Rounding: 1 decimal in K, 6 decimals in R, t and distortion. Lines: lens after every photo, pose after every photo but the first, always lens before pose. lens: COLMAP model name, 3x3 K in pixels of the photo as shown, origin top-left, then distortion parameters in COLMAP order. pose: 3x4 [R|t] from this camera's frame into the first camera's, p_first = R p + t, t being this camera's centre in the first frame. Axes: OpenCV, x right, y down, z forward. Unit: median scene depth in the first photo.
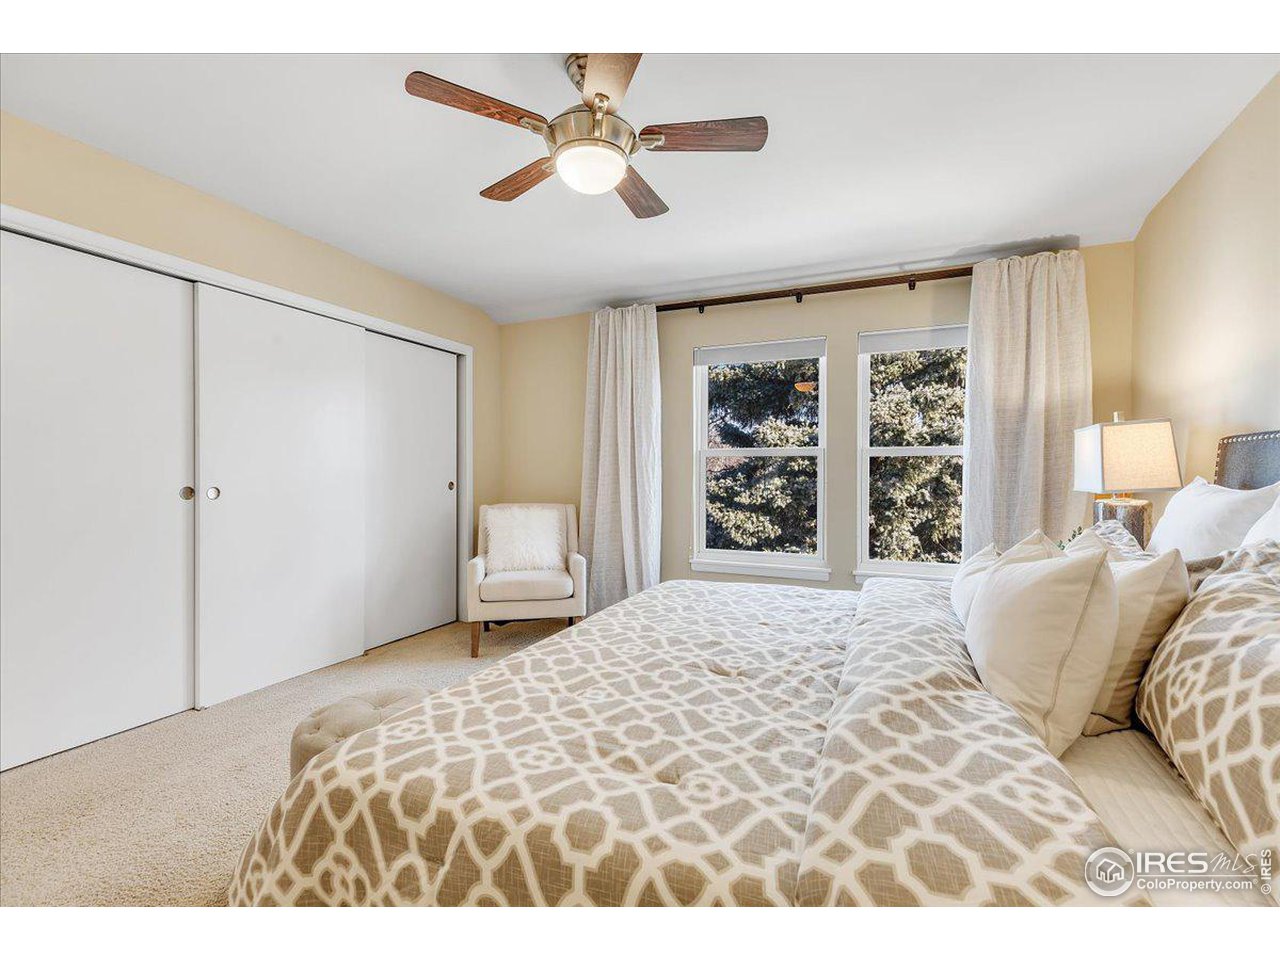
lens RADIAL K [[578.1, 0, 644.9], [0, 578.1, 477.4], [0, 0, 1]] dist [0.018720, 0.000088]
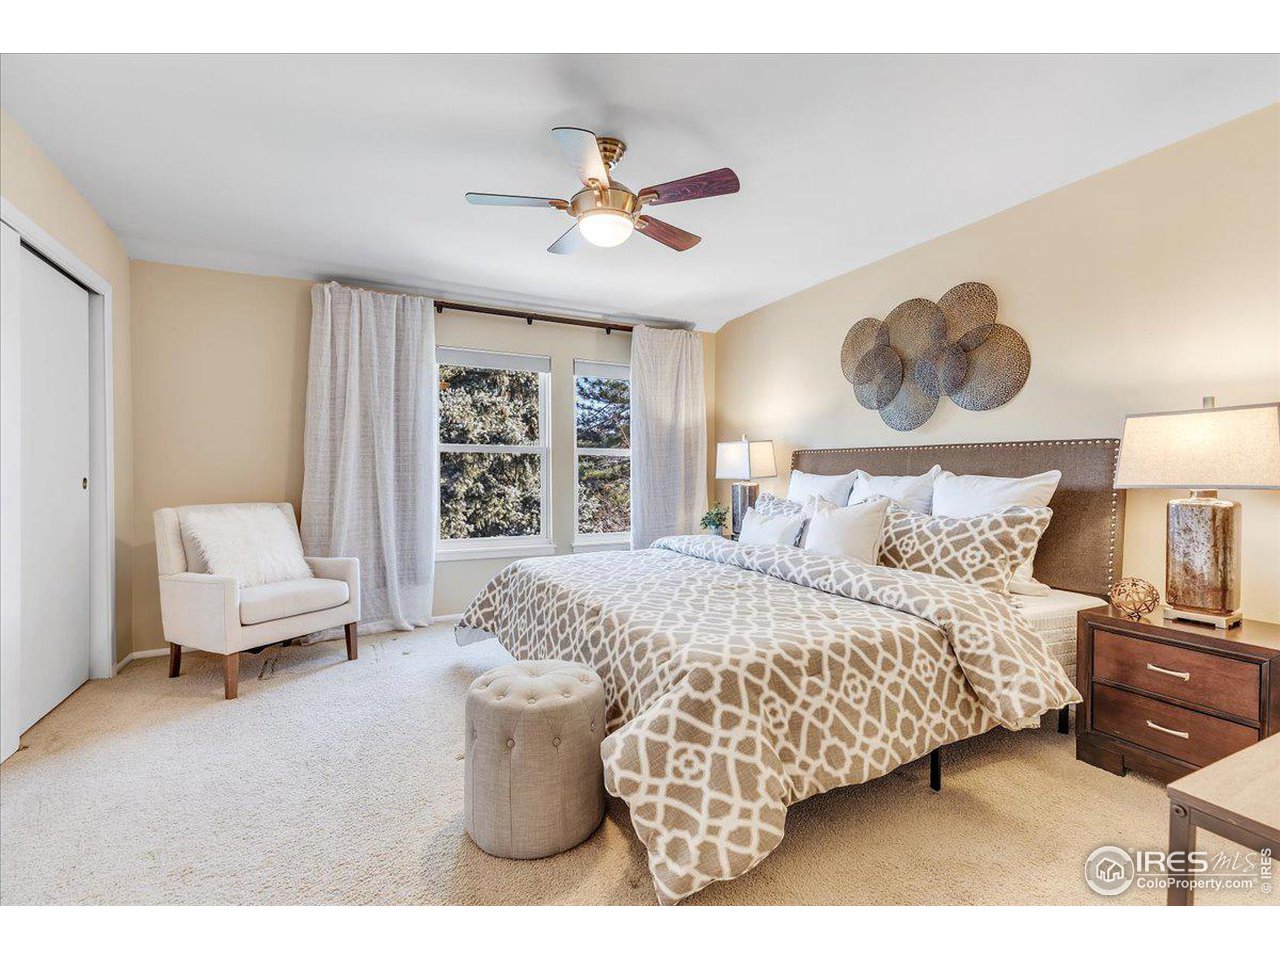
lens RADIAL K [[578.1, 0, 645.6], [0, 578.1, 477.1], [0, 0, 1]] dist [0.018720, 0.000088]
pose [[0.640041, -0.008182, 0.768297, -0.445439], [0.002671, 0.999961, 0.008424, 0.002175], [-0.768336, -0.003340, 0.640038, 0.048862]]
